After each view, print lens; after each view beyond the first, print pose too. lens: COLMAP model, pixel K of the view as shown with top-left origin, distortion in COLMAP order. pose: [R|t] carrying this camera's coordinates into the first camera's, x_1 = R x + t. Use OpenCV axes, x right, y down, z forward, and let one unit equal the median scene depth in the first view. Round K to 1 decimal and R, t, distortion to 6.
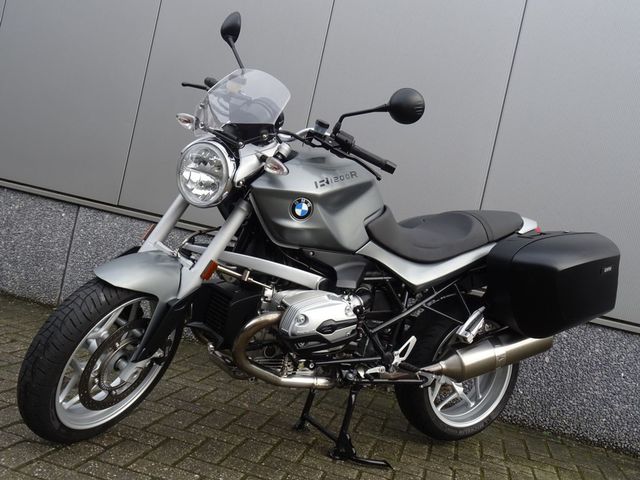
lens RADIAL K [[674.9, 0, 322.2], [0, 674.9, 240.3], [0, 0, 1]] dist [0.005982, 0.000000]
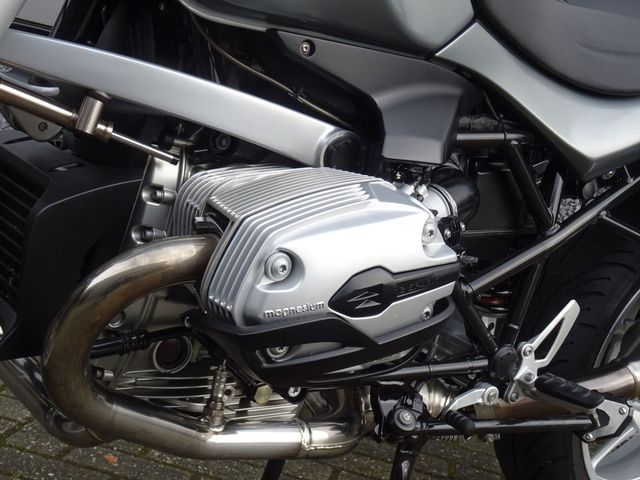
lens RADIAL K [[1085.4, 0, 319.3], [0, 1085.4, 241.5], [0, 0, 1]] dist [-0.003264, 0.000000]
pose [[0.998550, 0.009785, 0.052942, -0.034239], [-0.016772, 0.990949, 0.133185, 0.039929], [-0.051160, -0.133880, 0.989676, 0.487367]]
